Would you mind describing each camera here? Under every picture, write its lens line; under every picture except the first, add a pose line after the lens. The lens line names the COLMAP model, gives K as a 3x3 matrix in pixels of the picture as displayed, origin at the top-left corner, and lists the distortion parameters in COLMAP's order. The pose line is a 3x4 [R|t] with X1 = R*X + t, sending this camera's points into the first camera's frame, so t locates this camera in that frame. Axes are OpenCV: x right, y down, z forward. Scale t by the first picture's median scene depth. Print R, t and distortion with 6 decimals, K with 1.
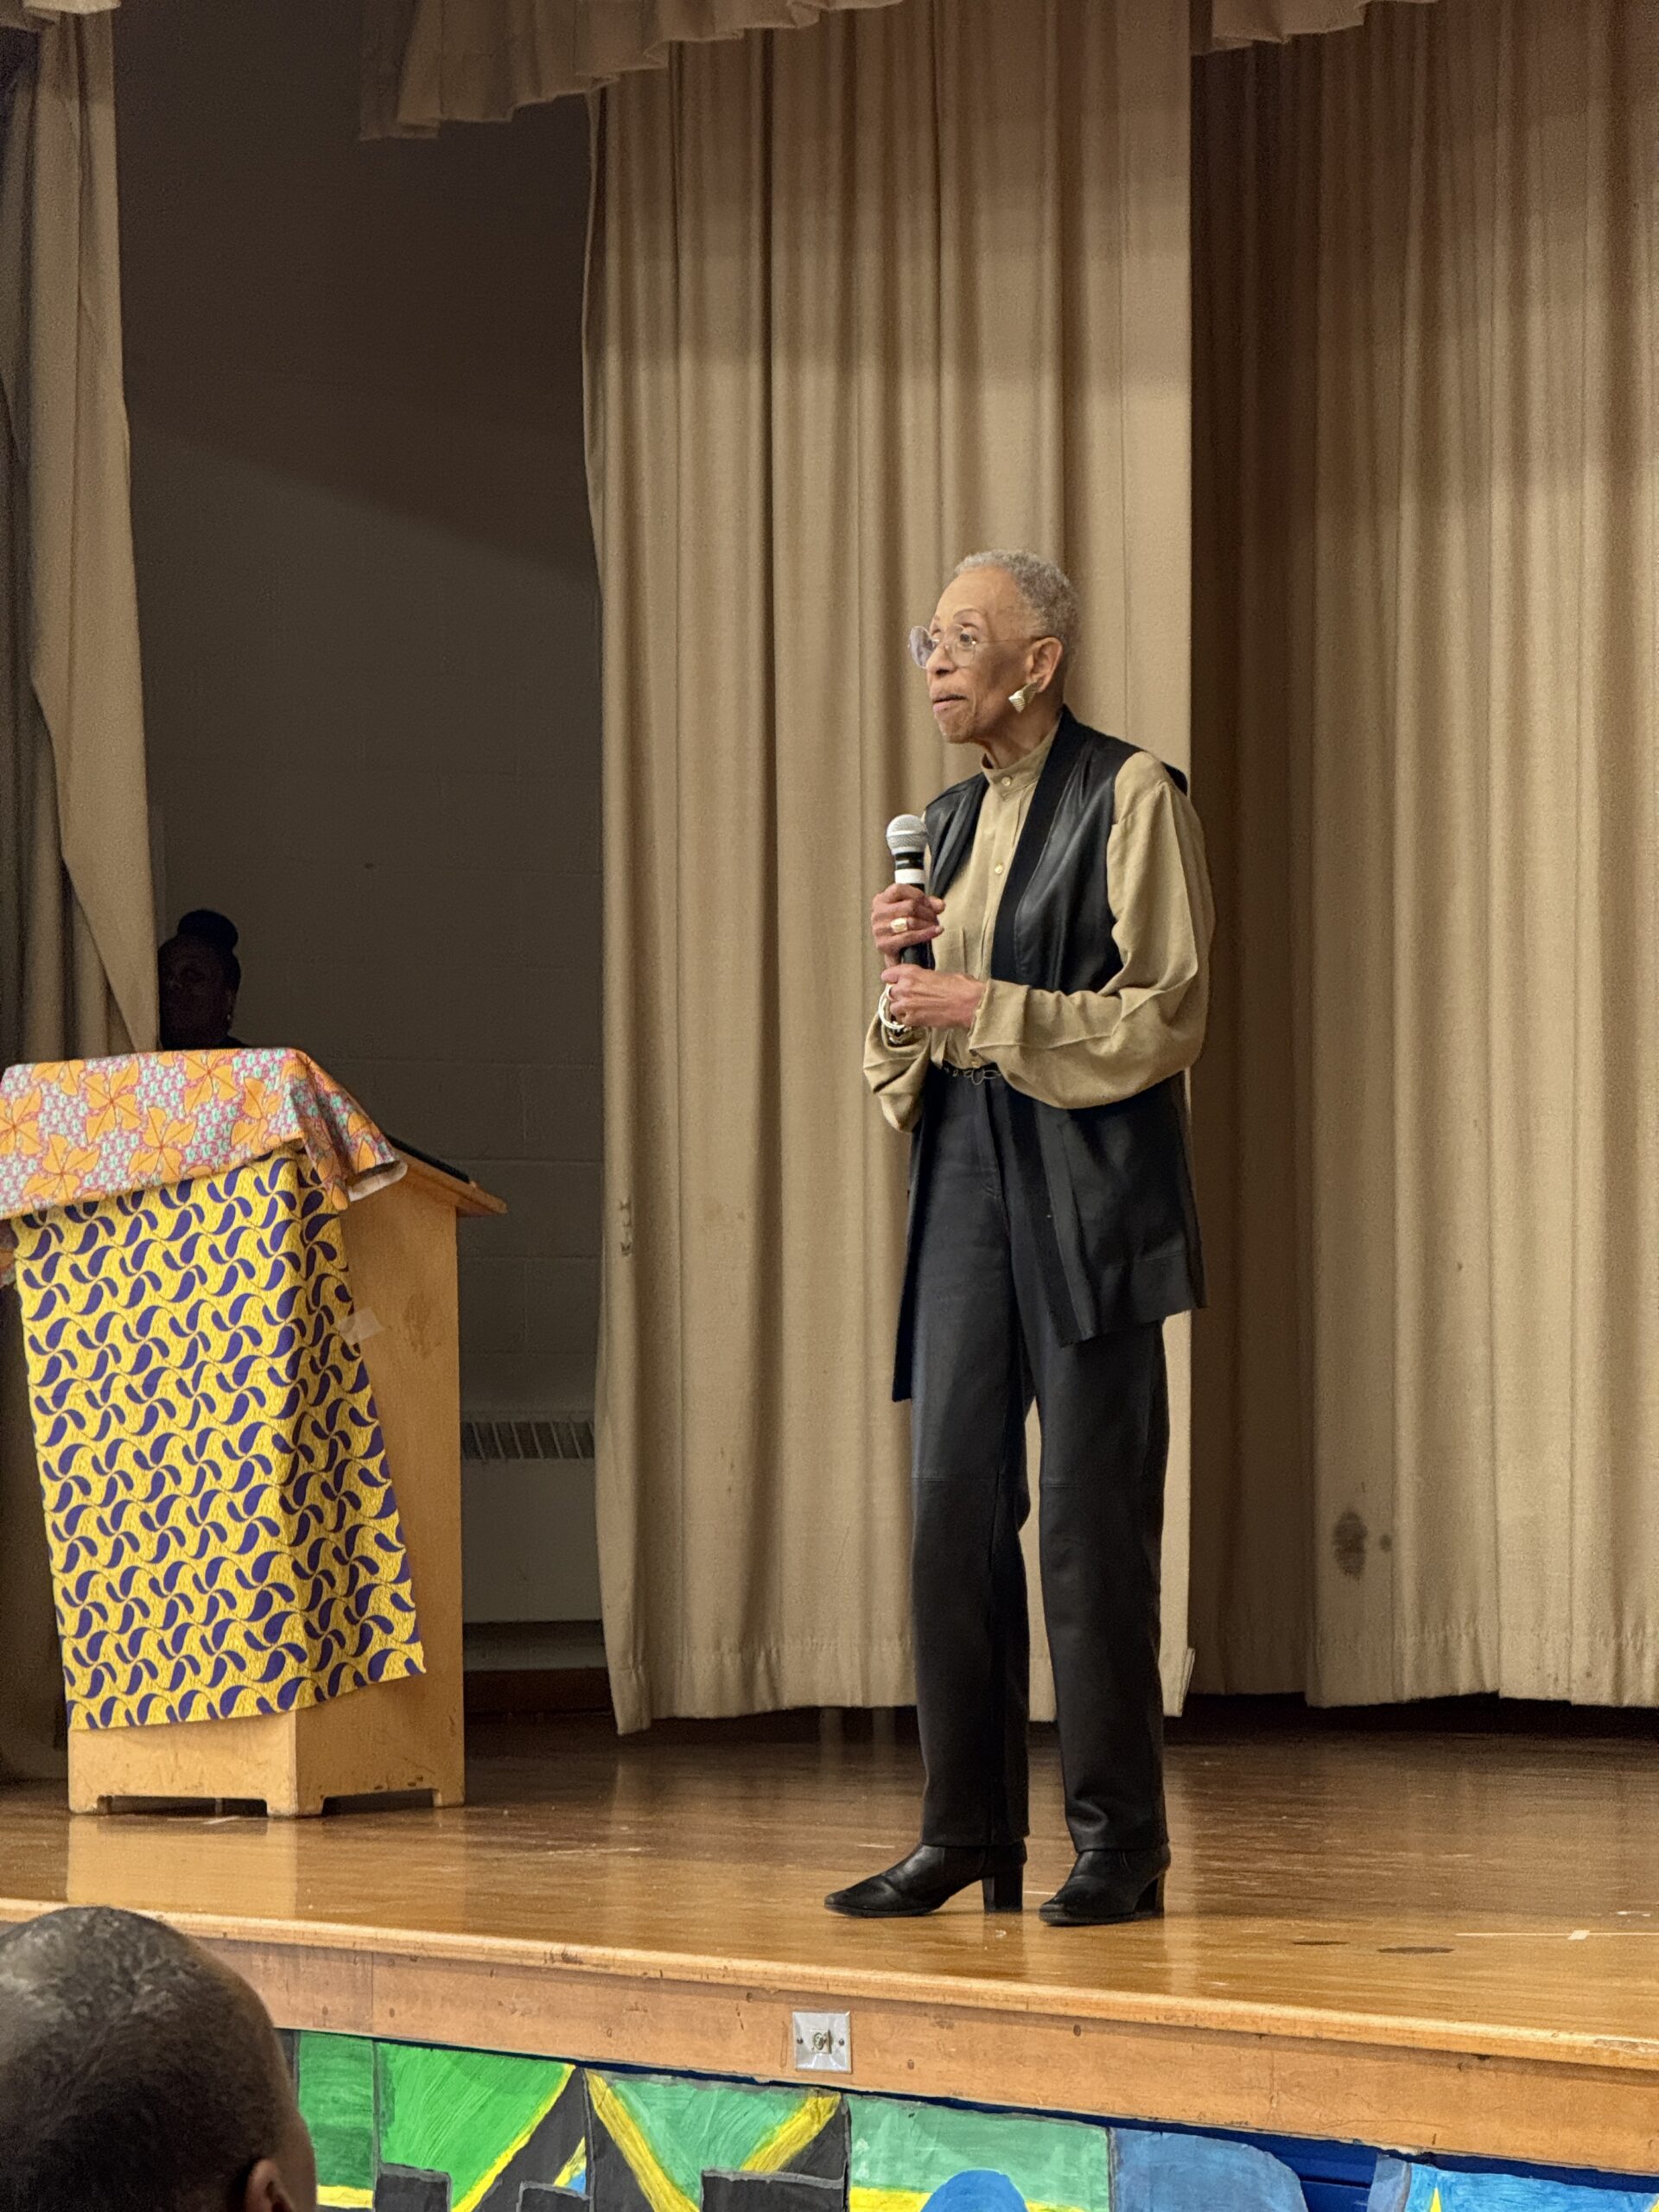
lens RADIAL K [[7712.6, 0, 821.8], [0, 7712.6, 1083.4], [0, 0, 1]] dist [0.246526, 0.000000]
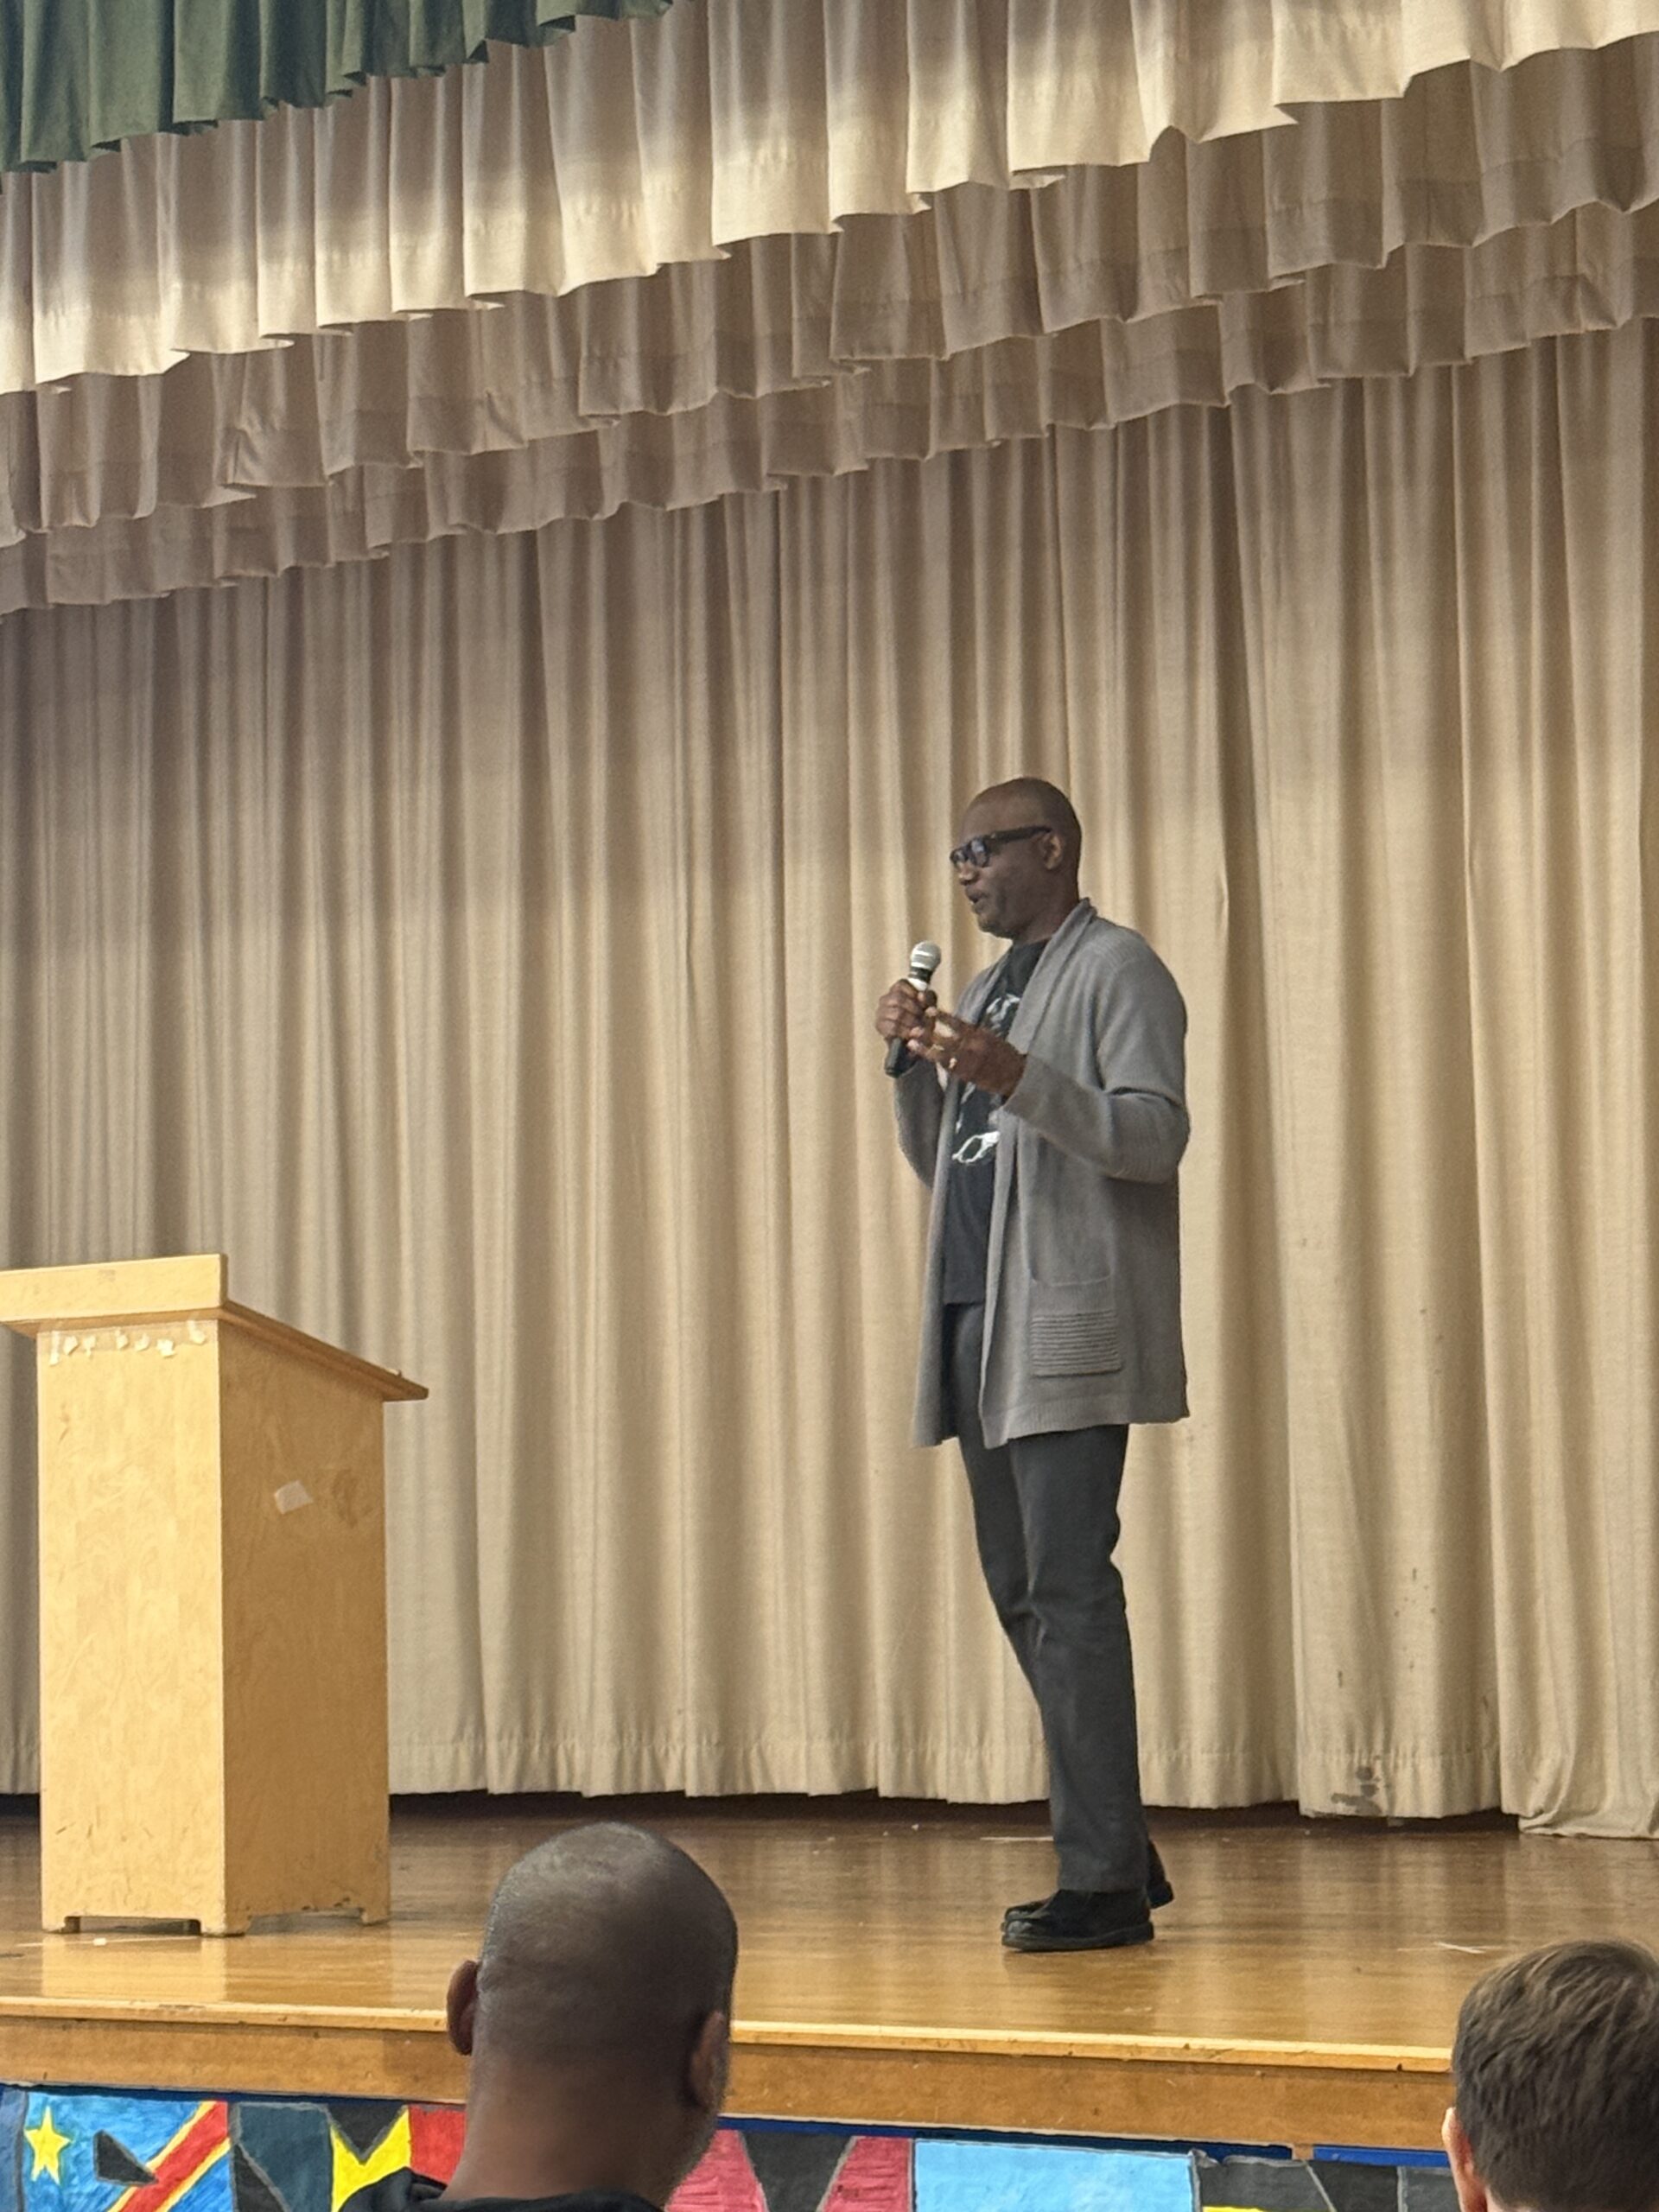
lens RADIAL K [[5513.6, 0, 858.1], [0, 5513.6, 1075.5], [0, 0, 1]] dist [0.153466, 0.000000]
pose [[0.959823, 0.012166, 0.280341, -0.041945], [0.001246, 0.998865, -0.047614, -0.005361], [-0.280602, 0.046050, 0.958719, -0.062566]]
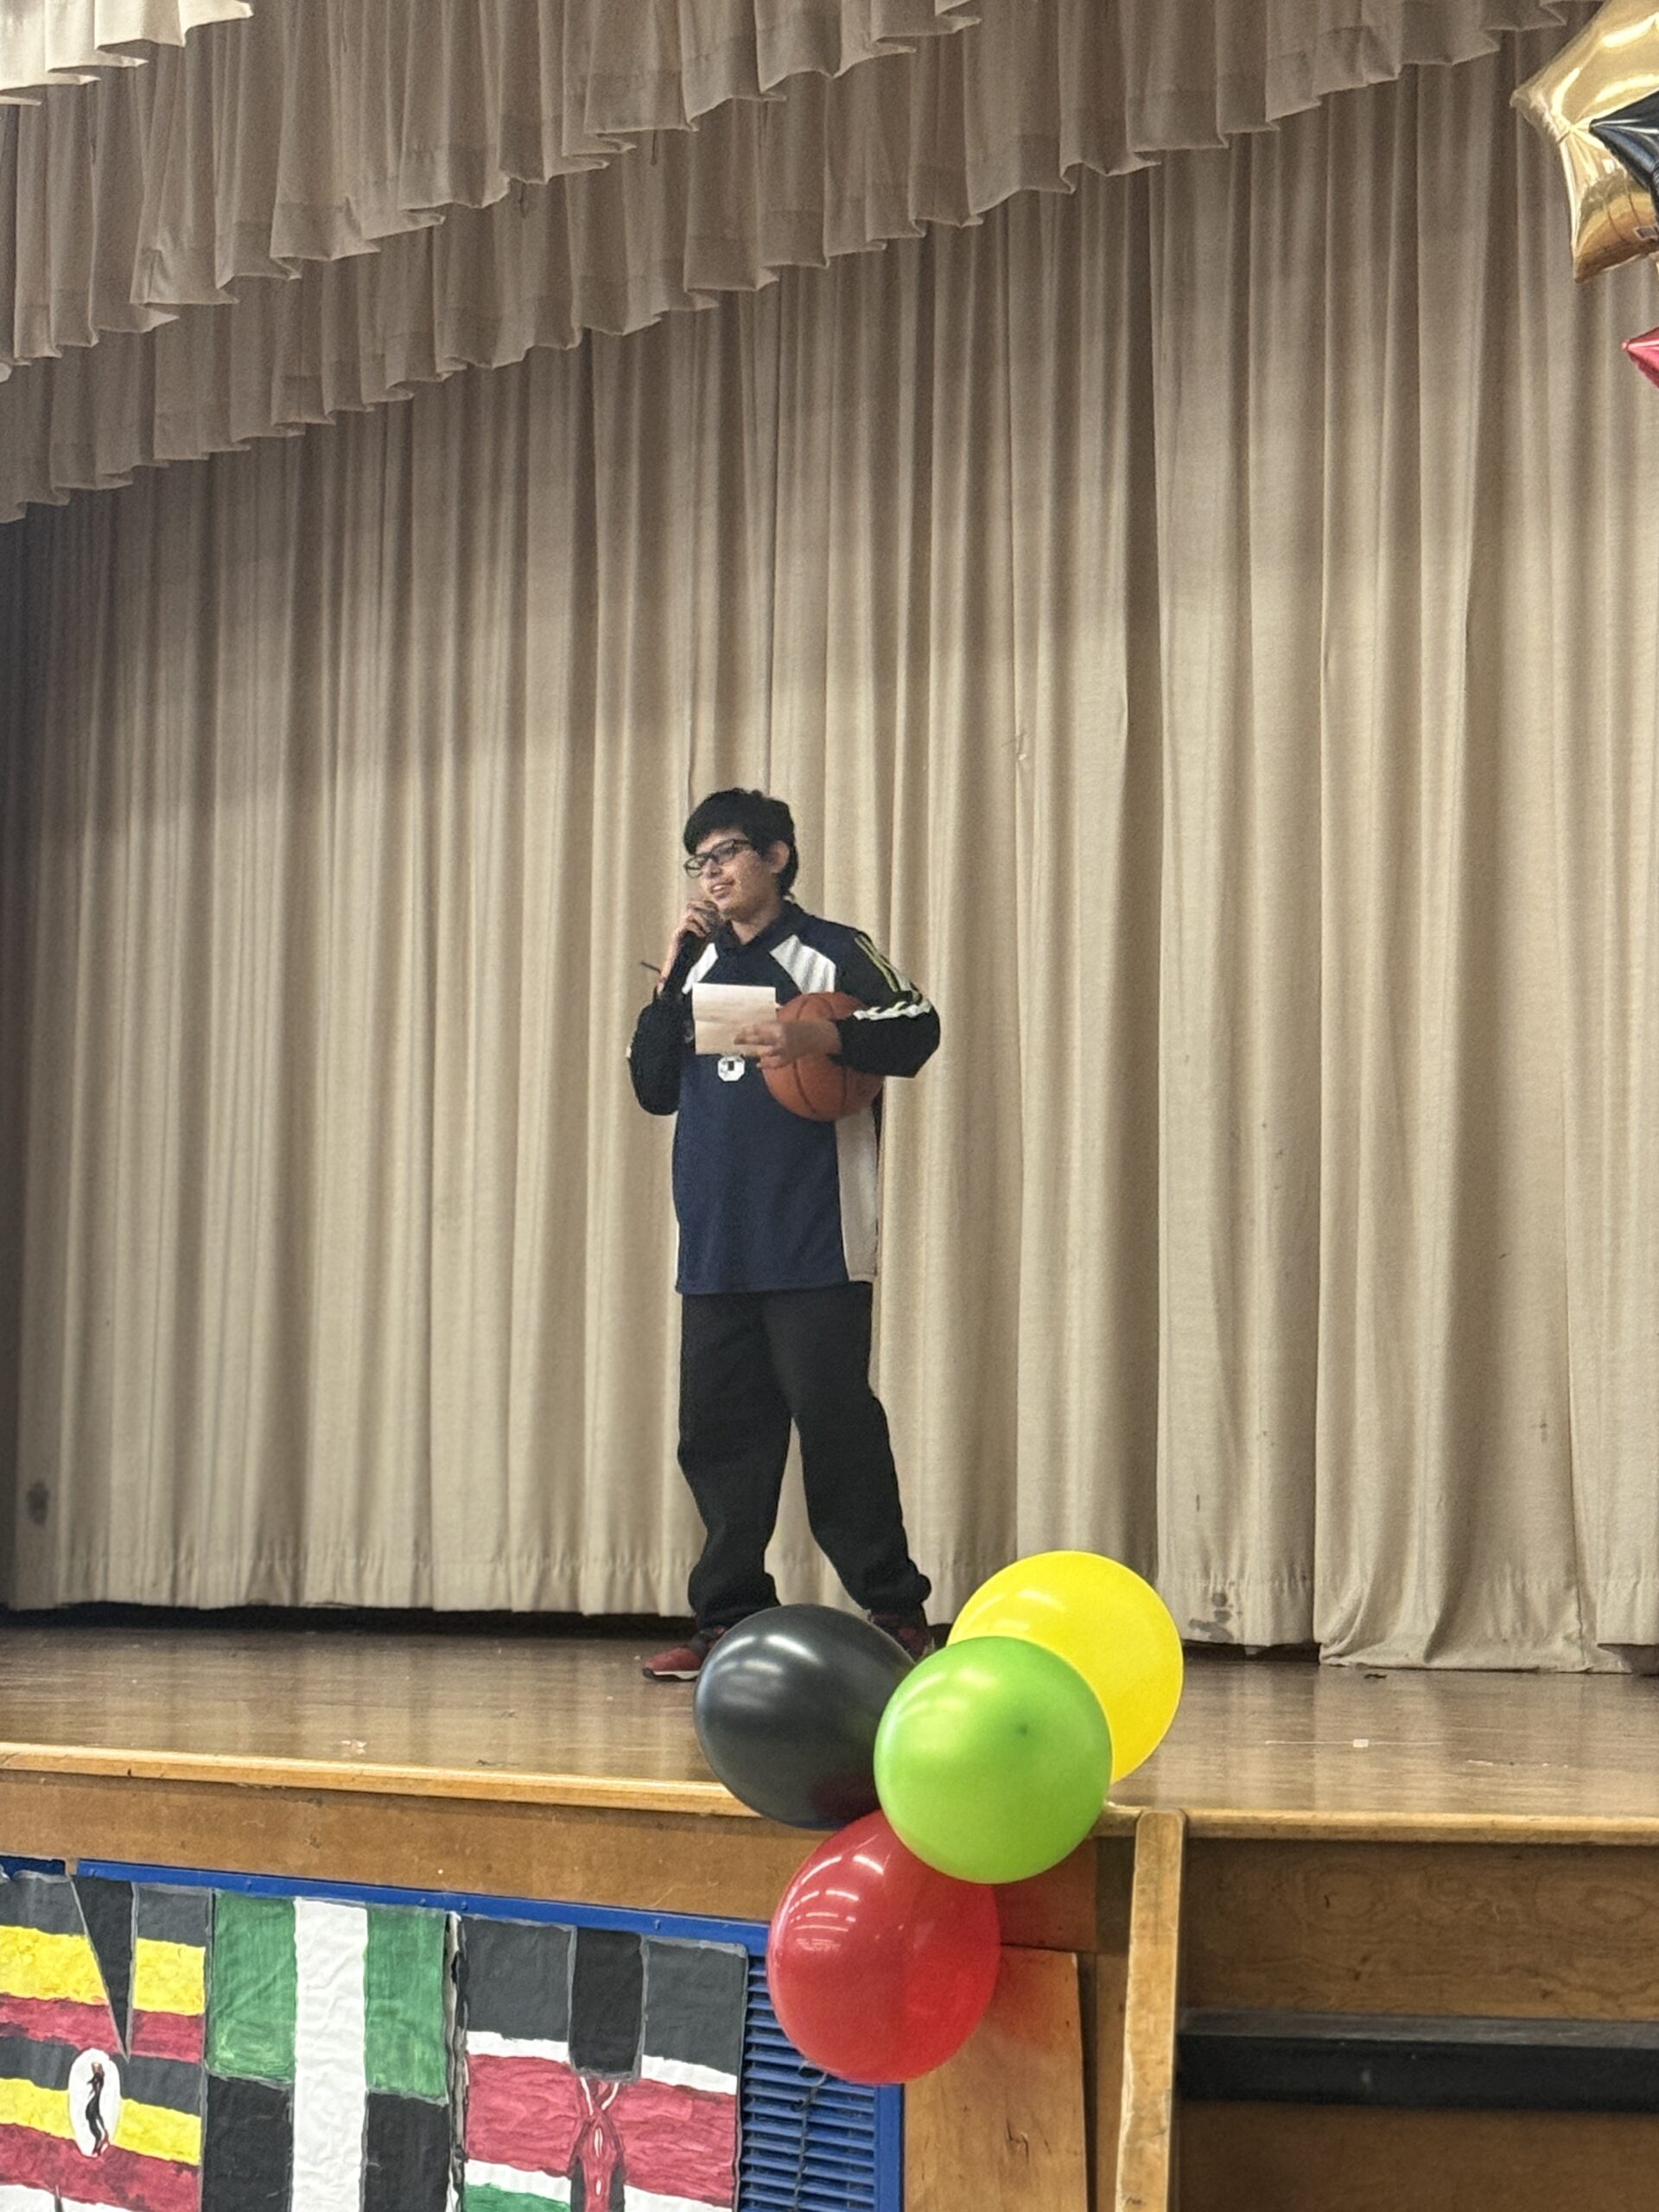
lens RADIAL K [[4989.6, 0, 822.2], [0, 4989.6, 1077.0], [0, 0, 1]] dist [0.129012, 0.000000]
pose [[0.997839, 0.024086, 0.061140, 0.168384], [-0.021095, 0.998571, -0.049104, 0.021456], [-0.062235, 0.047708, 0.996921, -0.008319]]
